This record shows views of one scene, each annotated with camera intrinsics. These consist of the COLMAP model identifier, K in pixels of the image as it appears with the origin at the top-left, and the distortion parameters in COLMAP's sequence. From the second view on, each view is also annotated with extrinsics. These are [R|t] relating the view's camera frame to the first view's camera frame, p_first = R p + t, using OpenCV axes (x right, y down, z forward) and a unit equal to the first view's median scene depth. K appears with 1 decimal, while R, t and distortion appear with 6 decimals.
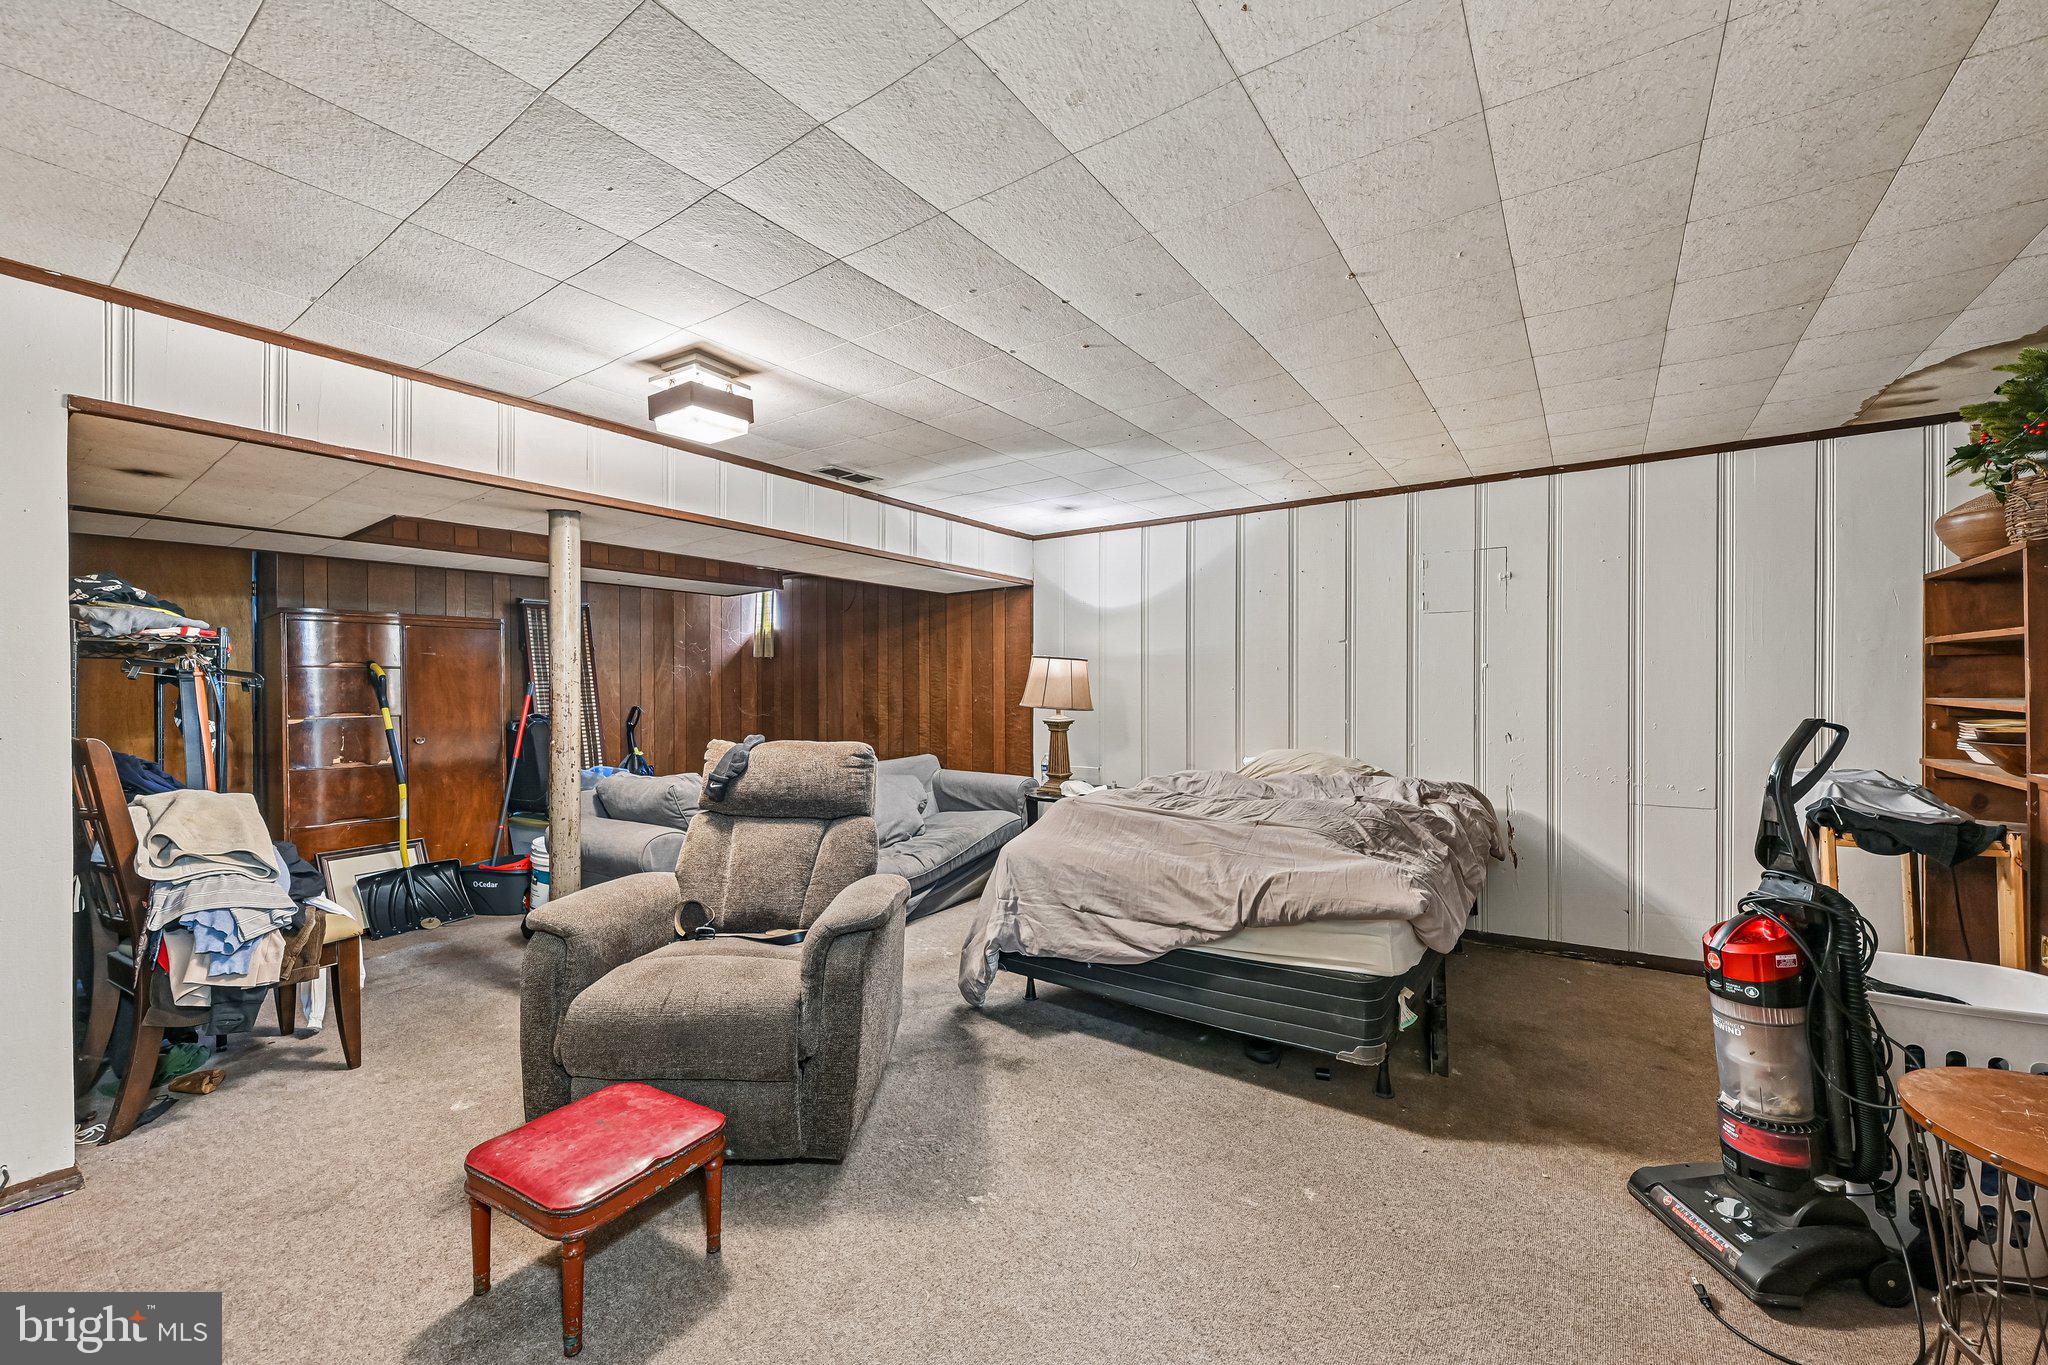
lens RADIAL K [[810.2, 0, 1034.4], [0, 810.2, 692.4], [0, 0, 1]] dist [-0.002484, -0.000125]
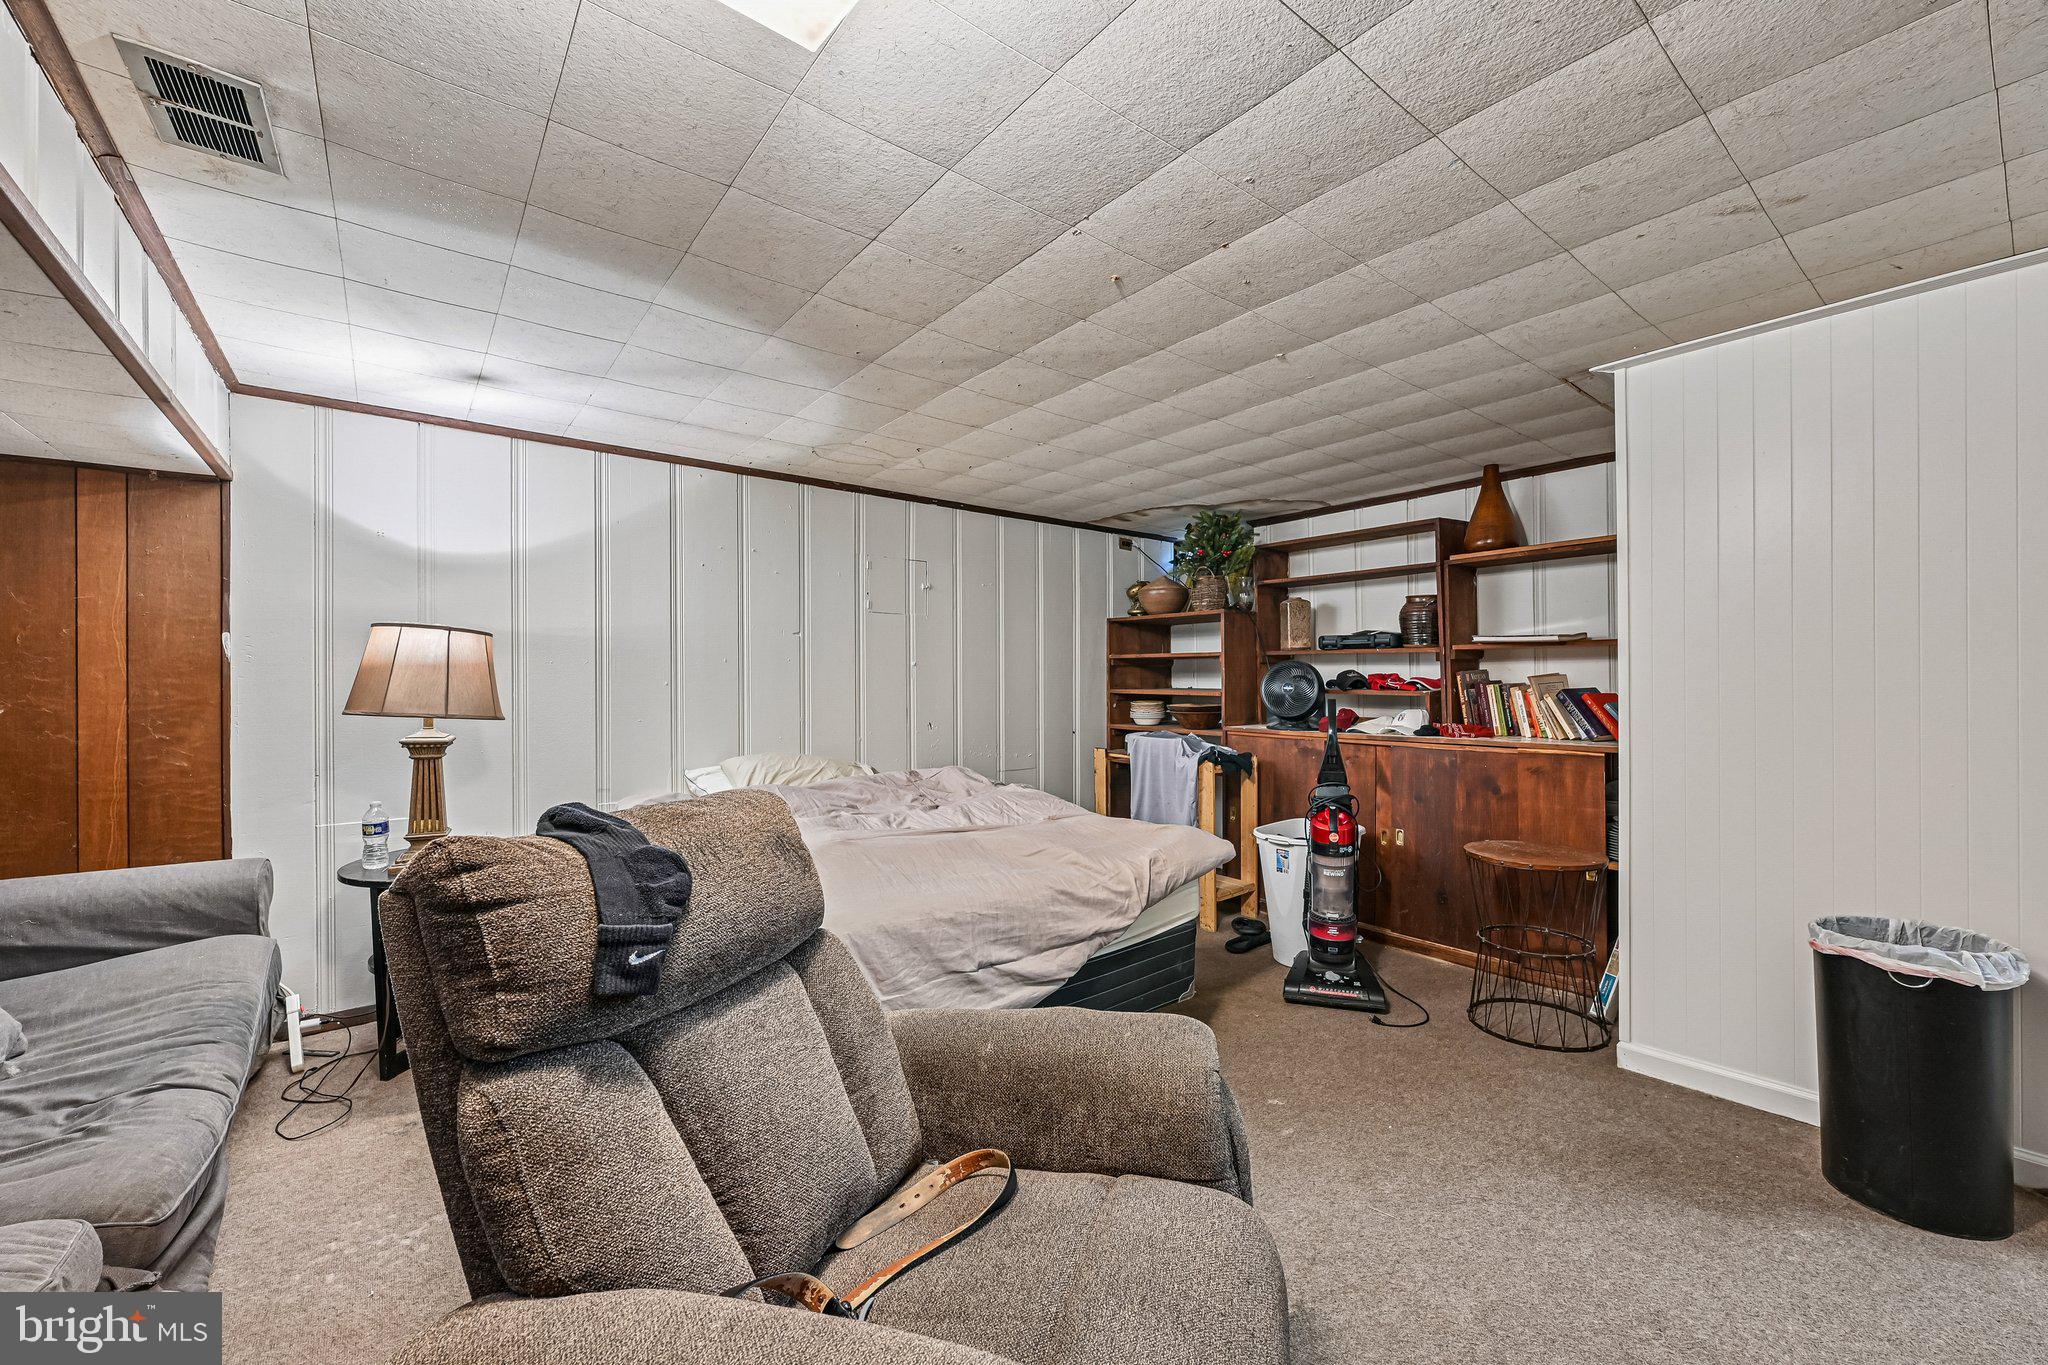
lens RADIAL K [[810.2, 0, 1034.9], [0, 810.2, 685.2], [0, 0, 1]] dist [-0.002484, -0.000125]
pose [[0.281002, 0.001223, 0.959706, -0.611049], [0.006027, 0.999977, -0.003039, 0.001565], [-0.959688, 0.006638, 0.280988, 0.668868]]
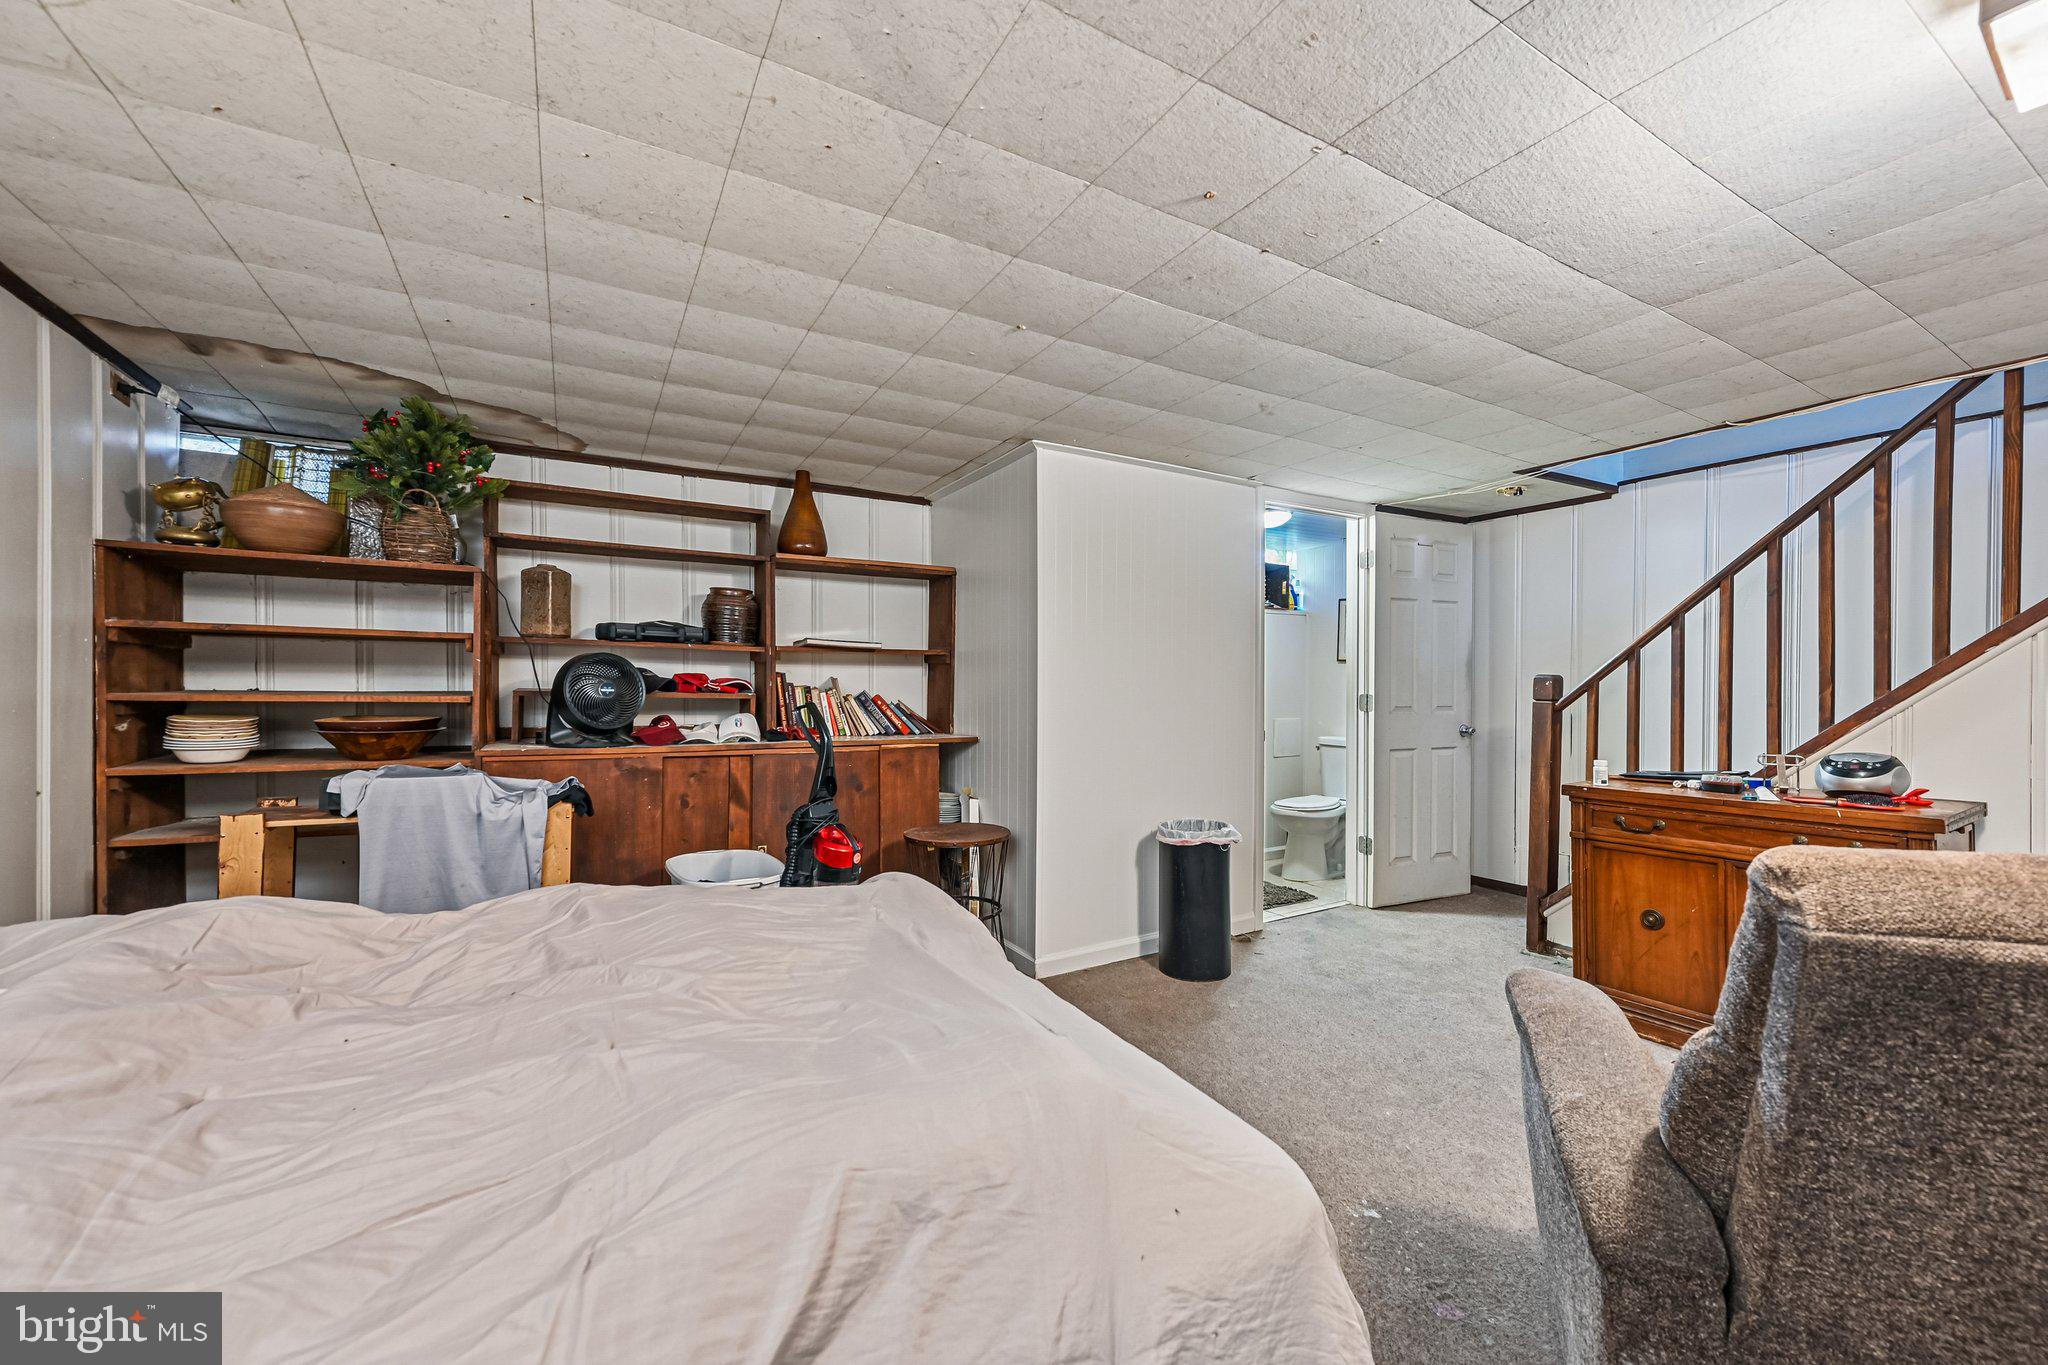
lens RADIAL K [[810.2, 0, 1030.5], [0, 810.2, 689.2], [0, 0, 1]] dist [-0.002484, -0.000125]
pose [[-0.908633, -0.001615, 0.417593, -0.069288], [0.000245, 0.999990, 0.004402, -0.000364], [-0.417596, 0.004102, -0.908624, 1.352316]]
